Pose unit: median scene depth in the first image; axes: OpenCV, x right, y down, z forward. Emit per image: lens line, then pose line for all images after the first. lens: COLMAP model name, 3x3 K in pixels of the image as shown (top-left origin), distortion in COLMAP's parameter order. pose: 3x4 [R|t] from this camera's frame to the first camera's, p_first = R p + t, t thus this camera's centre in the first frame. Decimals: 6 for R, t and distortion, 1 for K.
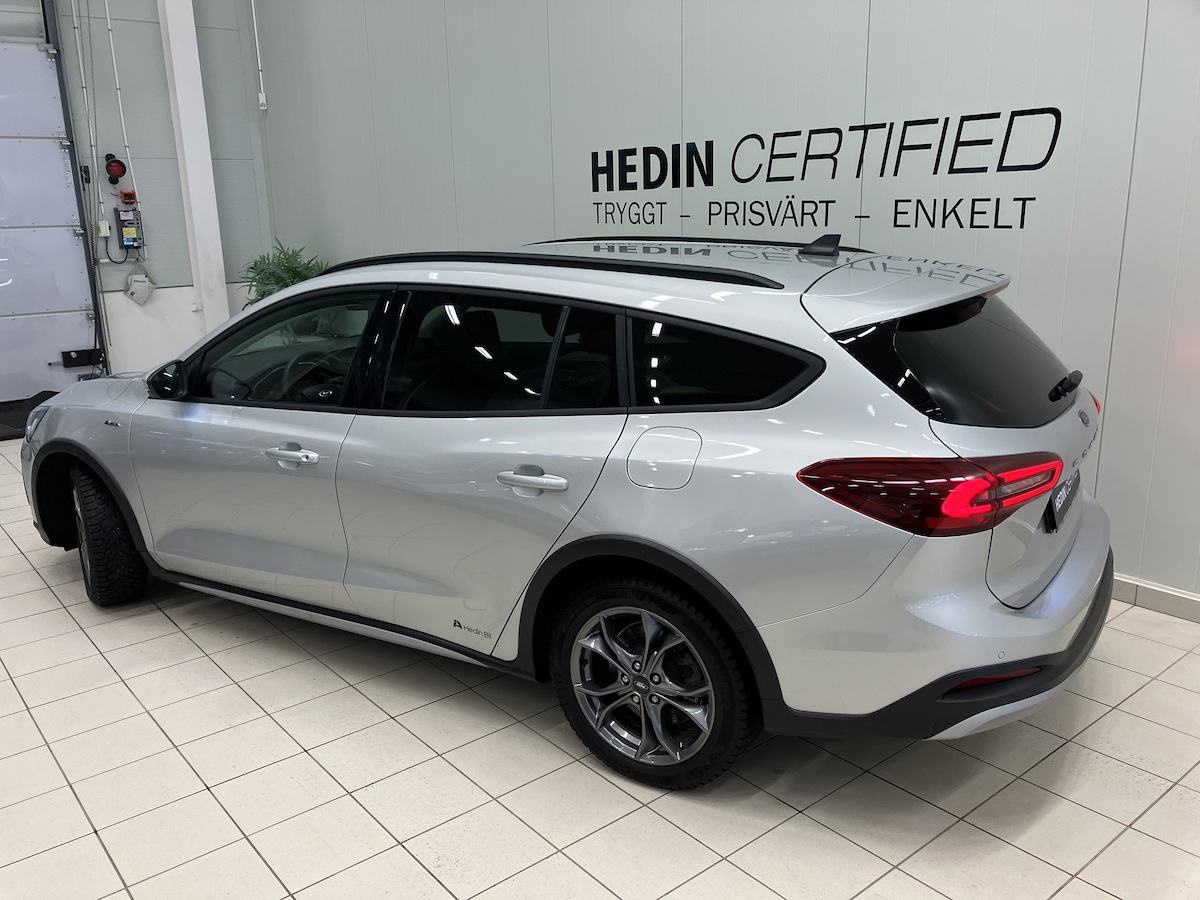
lens RADIAL K [[974.0, 0, 589.8], [0, 974.0, 456.9], [0, 0, 1]] dist [0.041685, -0.042682]
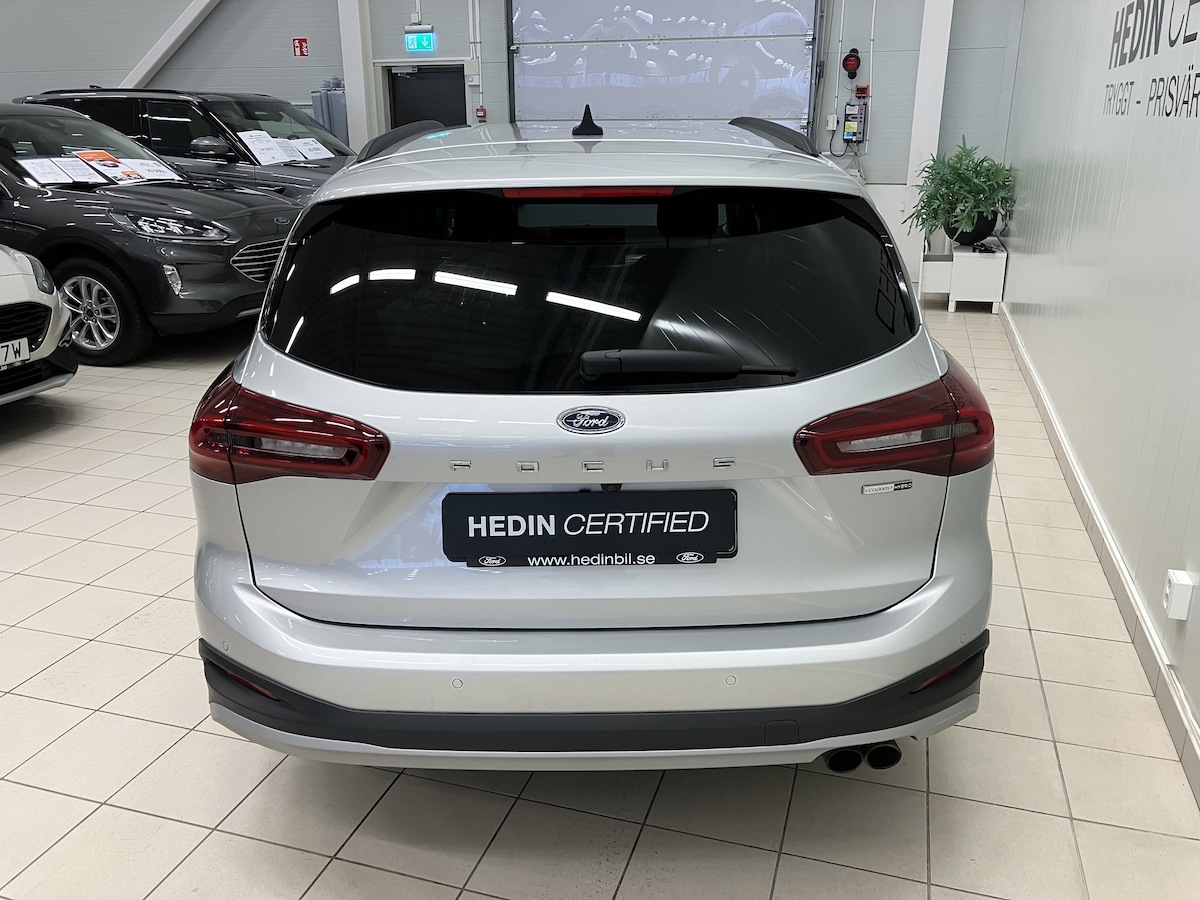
lens RADIAL K [[974.0, 0, 598.7], [0, 974.0, 455.0], [0, 0, 1]] dist [0.041685, -0.042682]
pose [[0.532133, 0.284066, -0.797584, 0.542479], [-0.210836, 0.956819, 0.200113, -0.080925], [0.819989, 0.061673, 0.569047, 0.362933]]
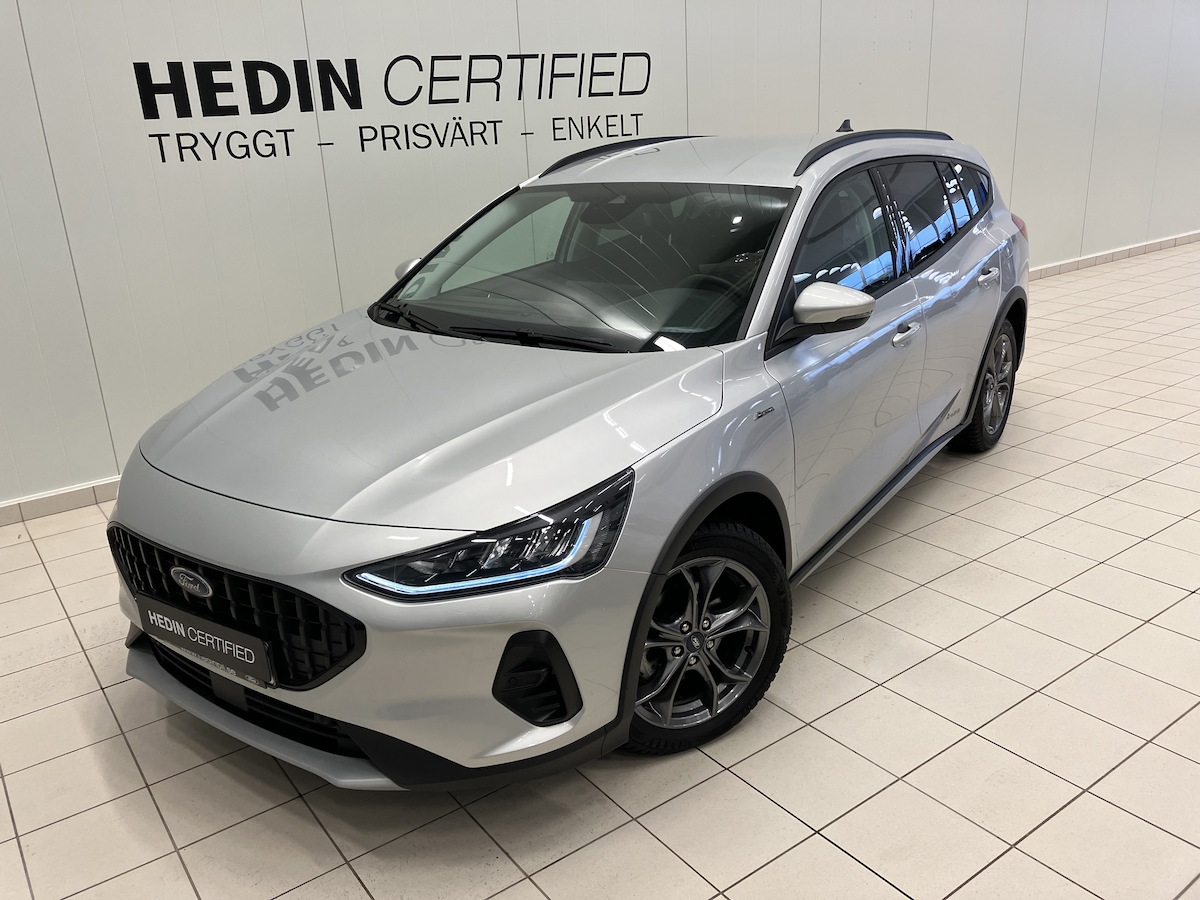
lens RADIAL K [[974.0, 0, 588.9], [0, 974.0, 442.3], [0, 0, 1]] dist [0.041685, -0.042682]
pose [[0.068511, -0.312378, 0.947484, -0.888242], [0.291749, 0.914472, 0.280399, -0.197024], [-0.954038, 0.257217, 0.153787, 0.777473]]
